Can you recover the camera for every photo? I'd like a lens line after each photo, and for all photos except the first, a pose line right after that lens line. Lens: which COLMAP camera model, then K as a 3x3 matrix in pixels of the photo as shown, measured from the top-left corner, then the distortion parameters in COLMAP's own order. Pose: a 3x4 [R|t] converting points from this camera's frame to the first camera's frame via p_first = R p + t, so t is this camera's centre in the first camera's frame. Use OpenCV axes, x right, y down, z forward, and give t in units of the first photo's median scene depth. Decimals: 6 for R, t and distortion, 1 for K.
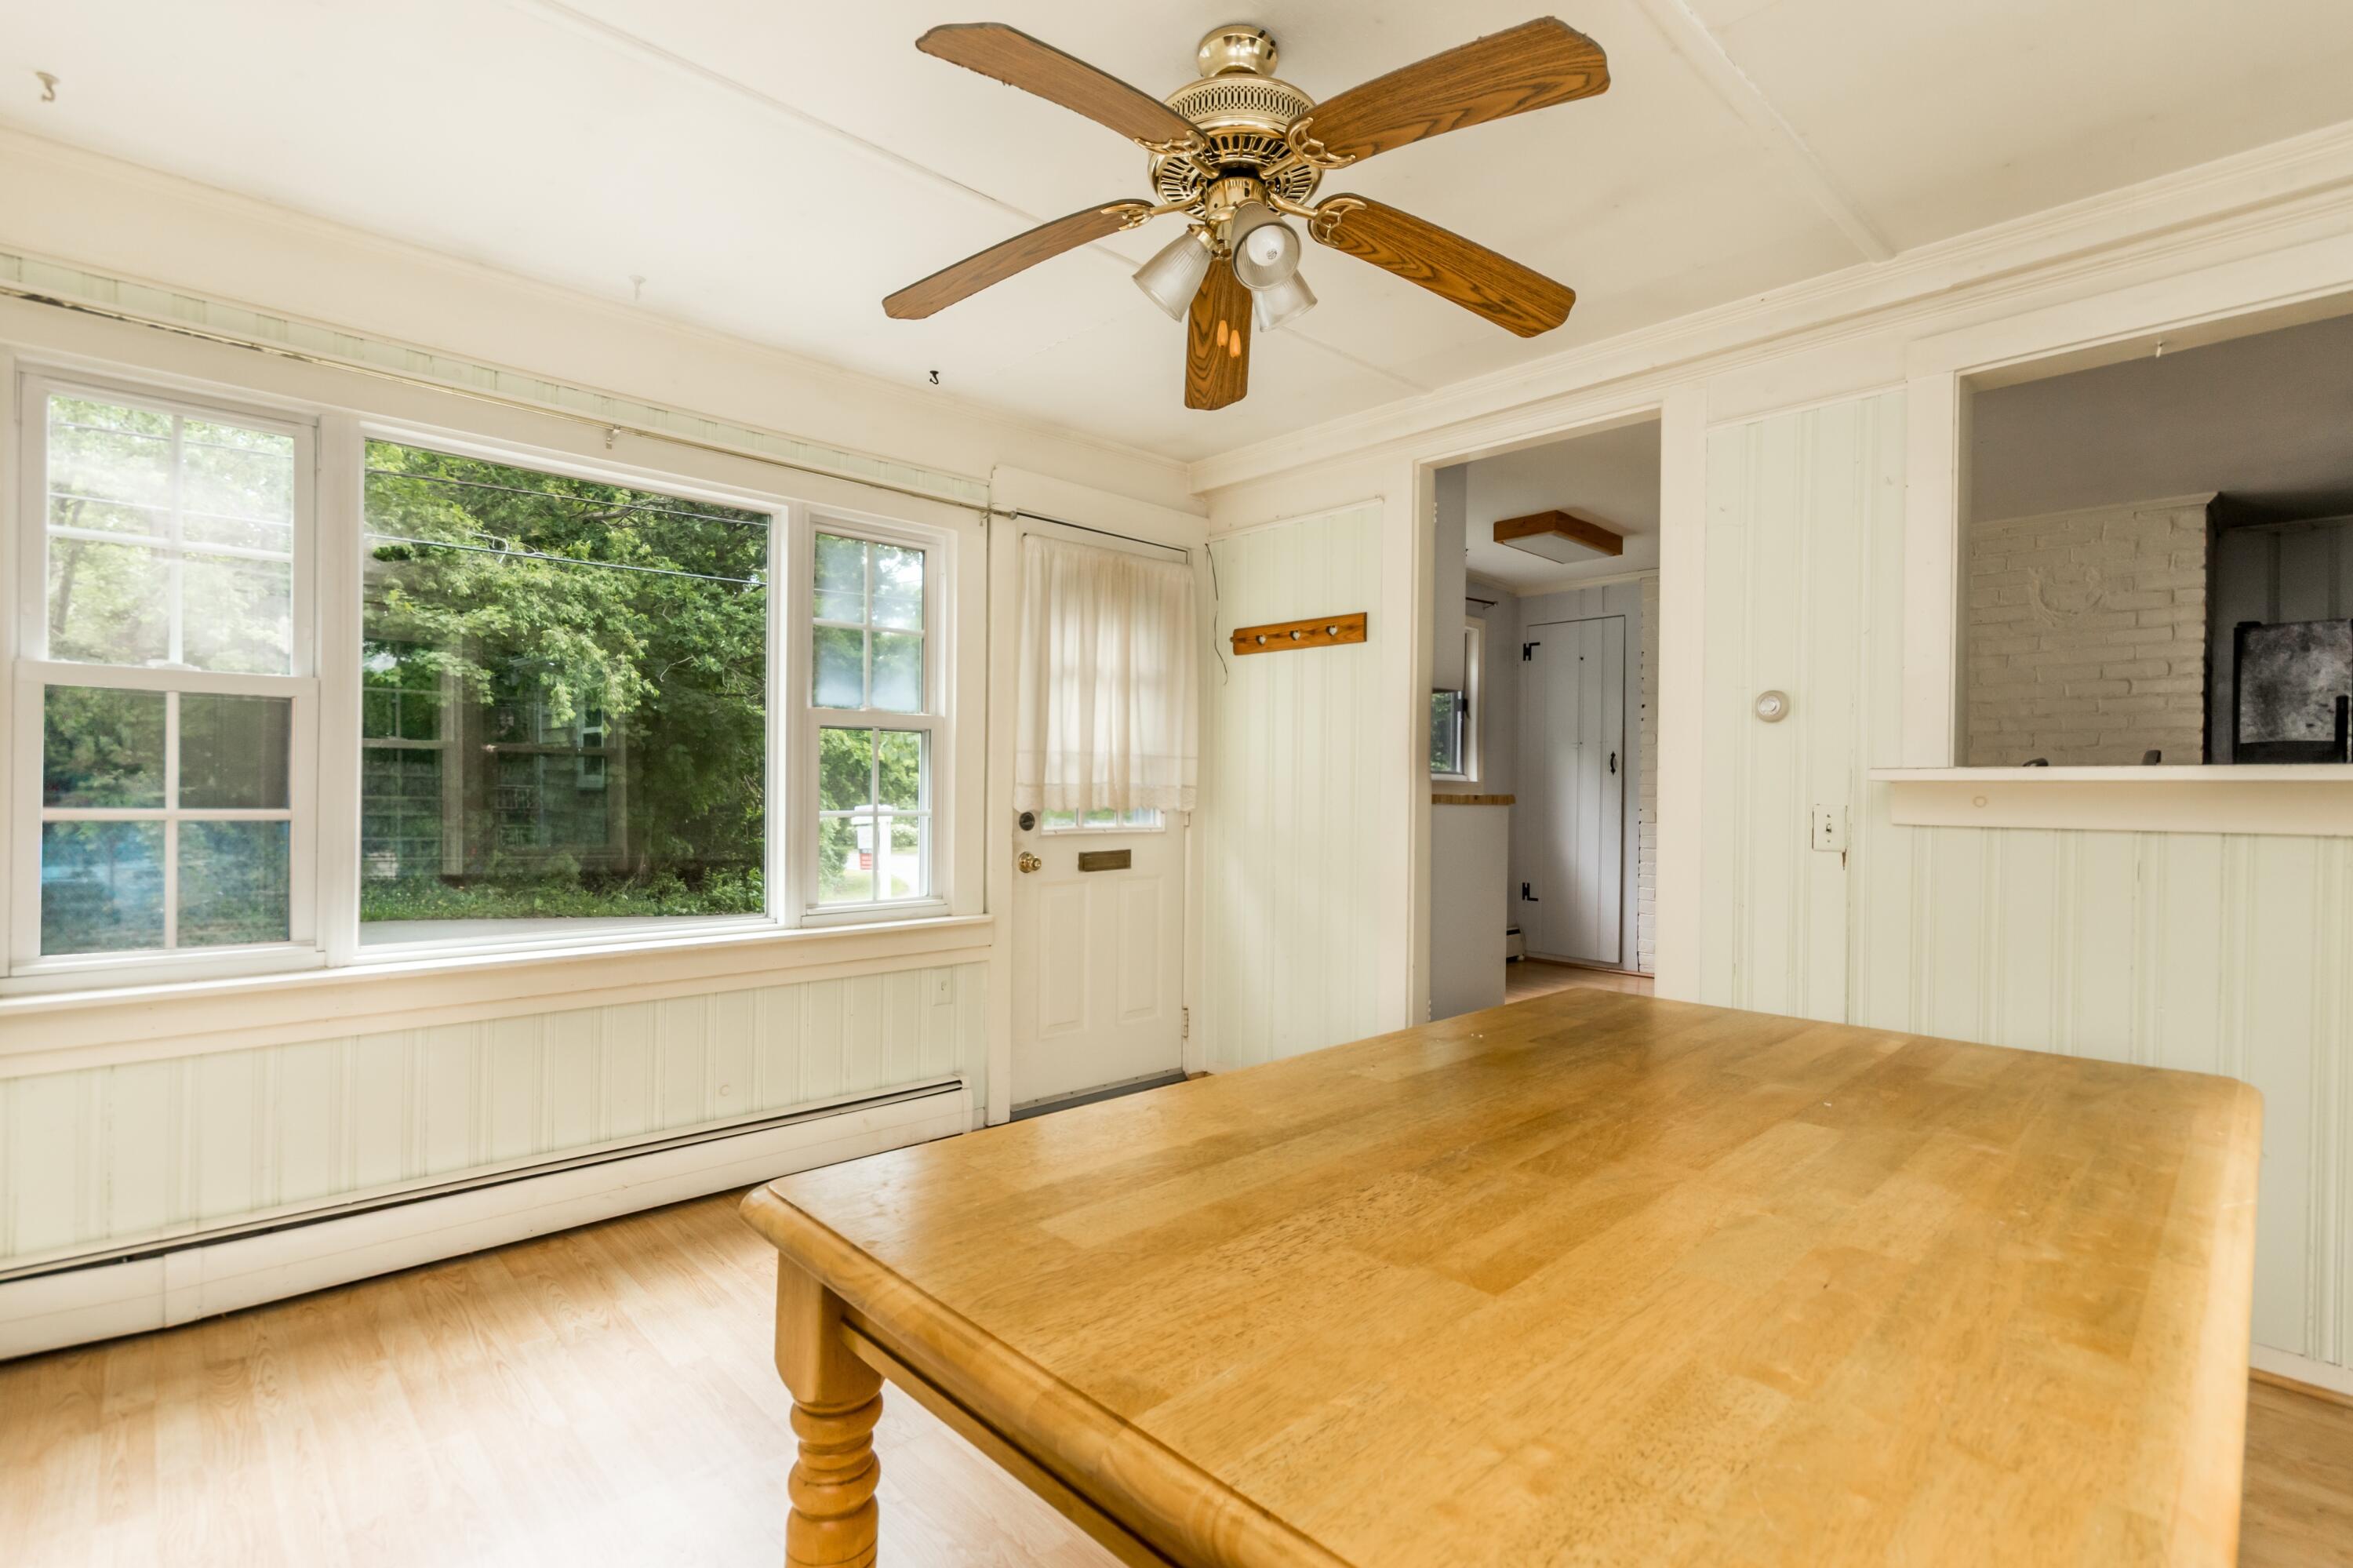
lens RADIAL K [[1099.1, 0, 1182.3], [0, 1099.1, 794.0], [0, 0, 1]] dist [0.013051, 0.000499]
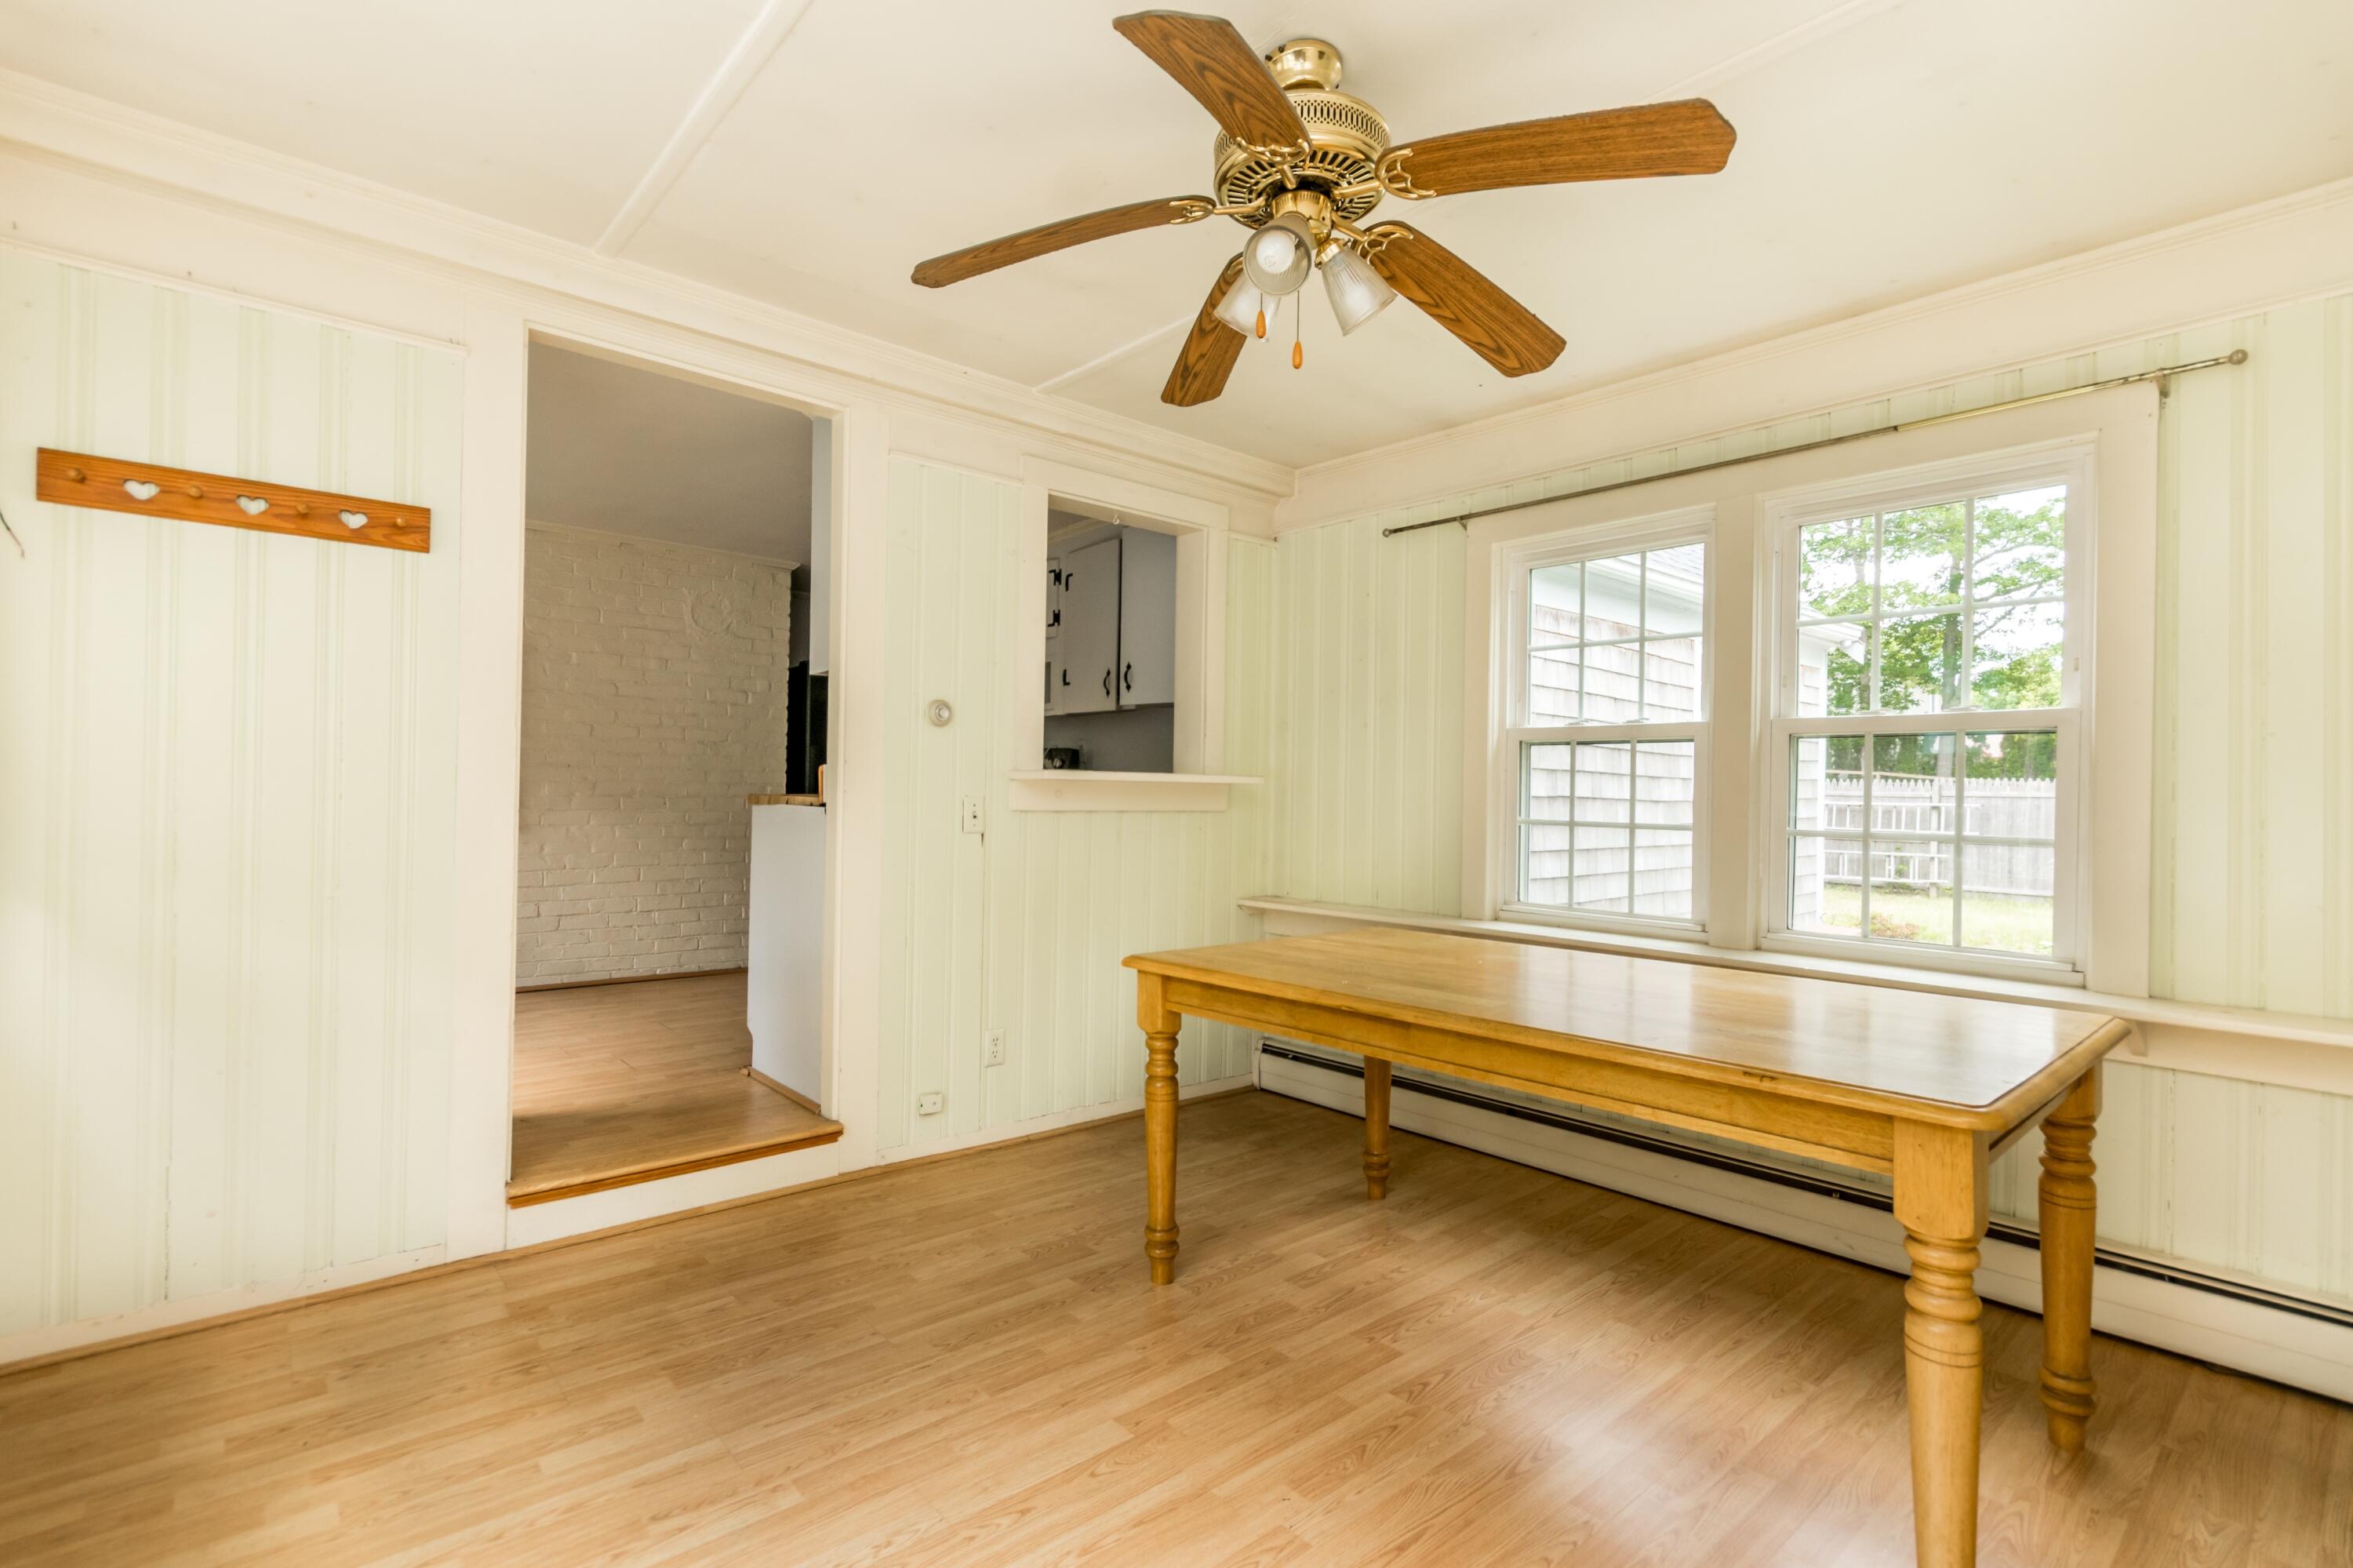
lens RADIAL K [[1099.1, 0, 1184.2], [0, 1099.1, 784.7], [0, 0, 1]] dist [0.013051, 0.000499]
pose [[0.028610, -0.005713, 0.999574, -0.487675], [-0.010266, 0.999929, 0.006009, -0.009818], [-0.999538, -0.010433, 0.028550, 0.540869]]
